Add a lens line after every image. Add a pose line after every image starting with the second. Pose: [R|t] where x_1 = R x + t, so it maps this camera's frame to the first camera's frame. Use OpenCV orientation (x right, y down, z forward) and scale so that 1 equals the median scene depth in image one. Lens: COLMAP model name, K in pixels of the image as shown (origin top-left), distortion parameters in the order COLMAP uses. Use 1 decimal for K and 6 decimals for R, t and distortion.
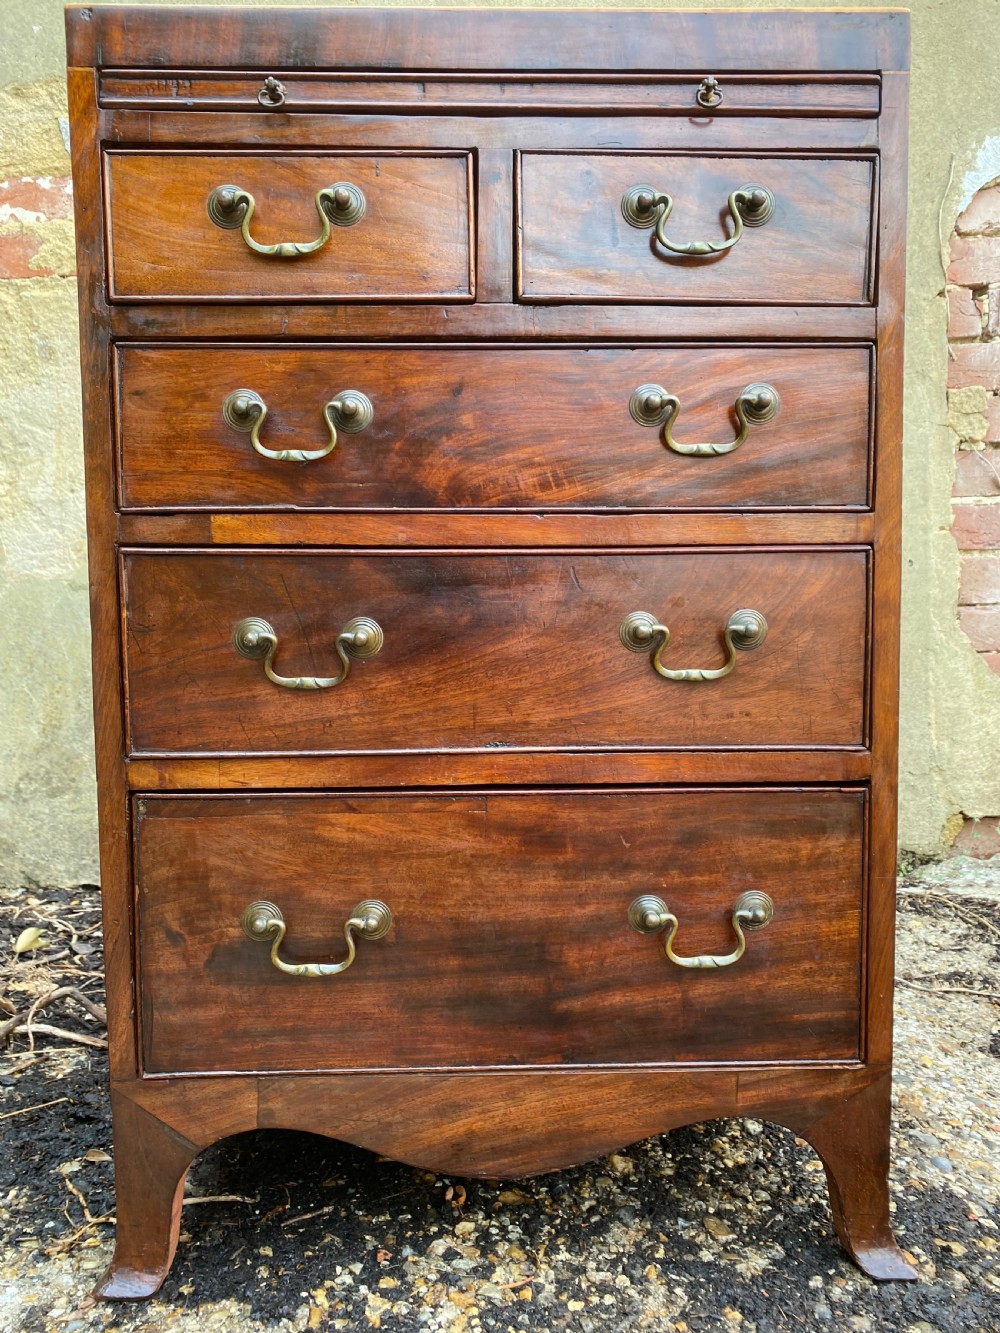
lens RADIAL K [[1021.4, 0, 503.9], [0, 1021.4, 671.2], [0, 0, 1]] dist [0.014766, -0.011002]
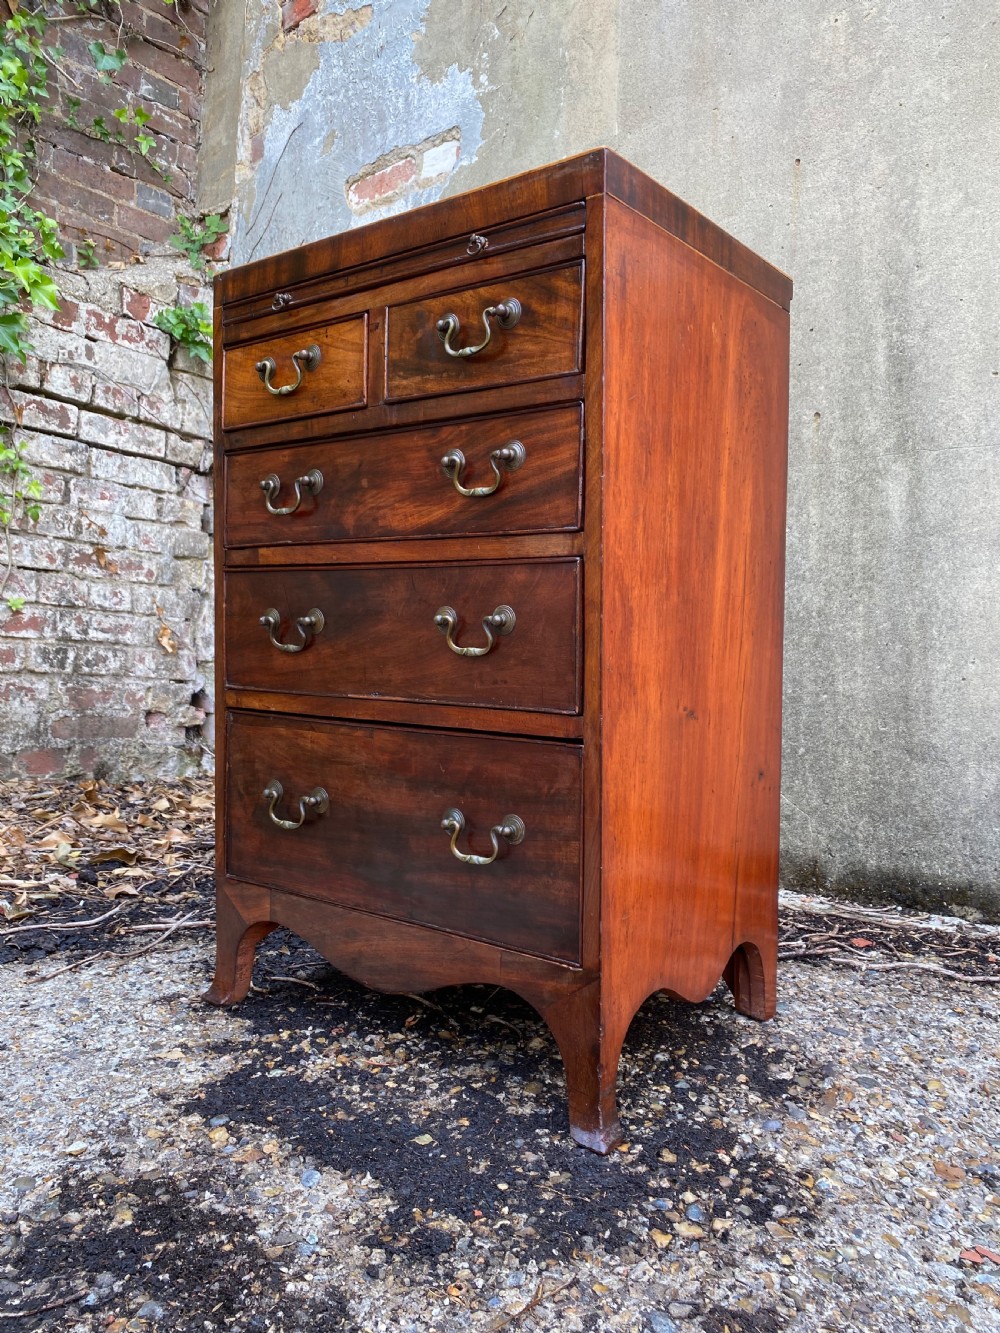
lens RADIAL K [[1021.4, 0, 513.8], [0, 1021.4, 668.8], [0, 0, 1]] dist [0.014766, -0.011002]
pose [[0.772953, 0.043428, -0.632975, 1.023506], [-0.068860, 0.997504, -0.015651, 0.041729], [0.630715, 0.055684, 0.774014, -0.039216]]
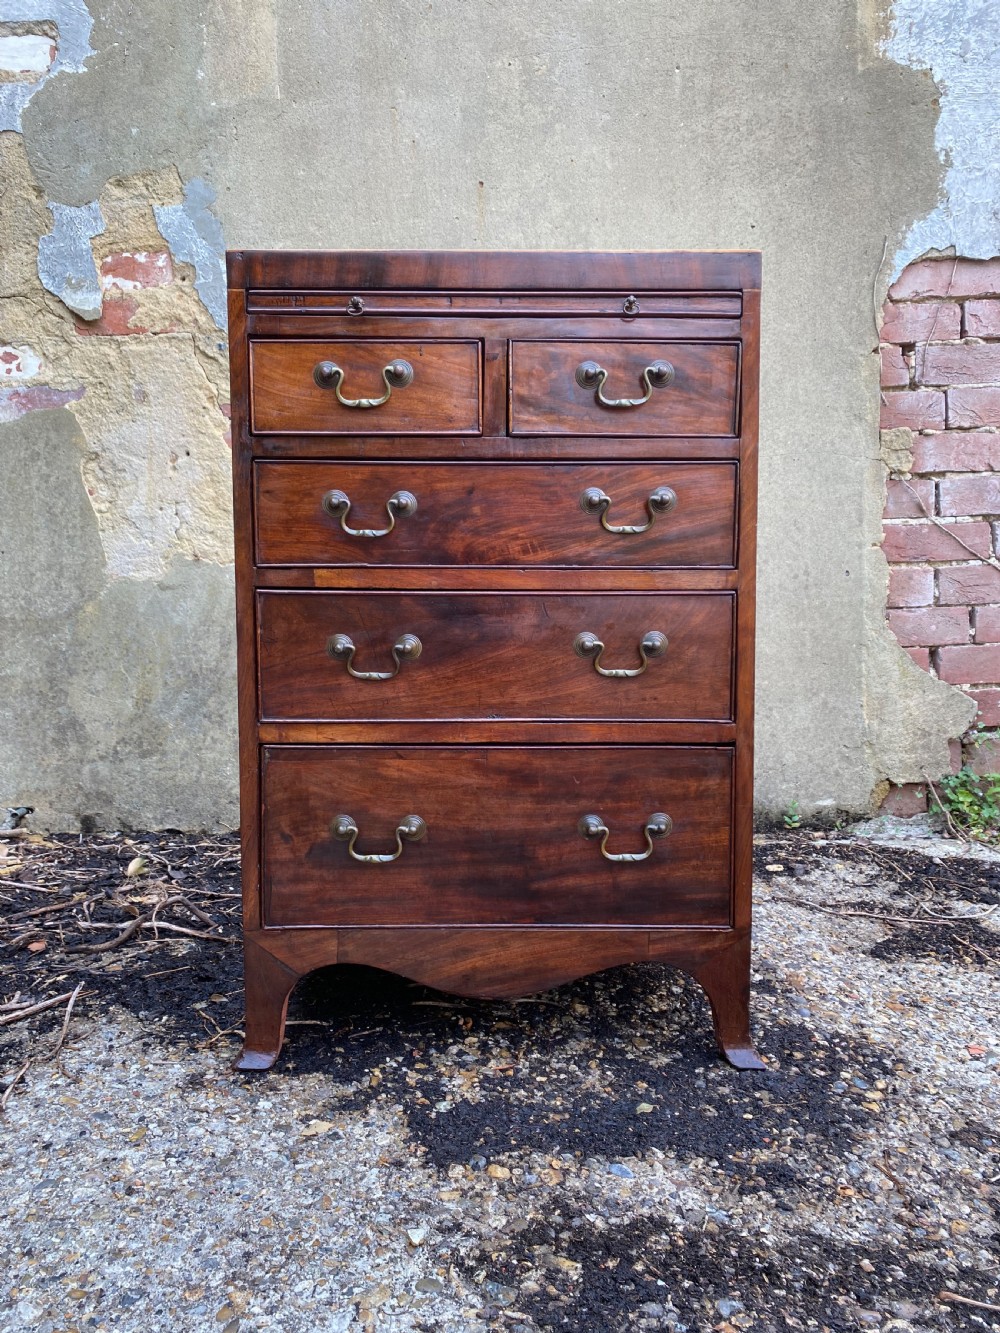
lens RADIAL K [[1021.4, 0, 505.1], [0, 1021.4, 655.3], [0, 0, 1]] dist [0.014766, -0.011002]
pose [[0.999778, 0.009720, -0.018682, 0.035525], [-0.009589, 0.999929, 0.007064, -0.030130], [0.018749, -0.006883, 0.999801, -0.509941]]
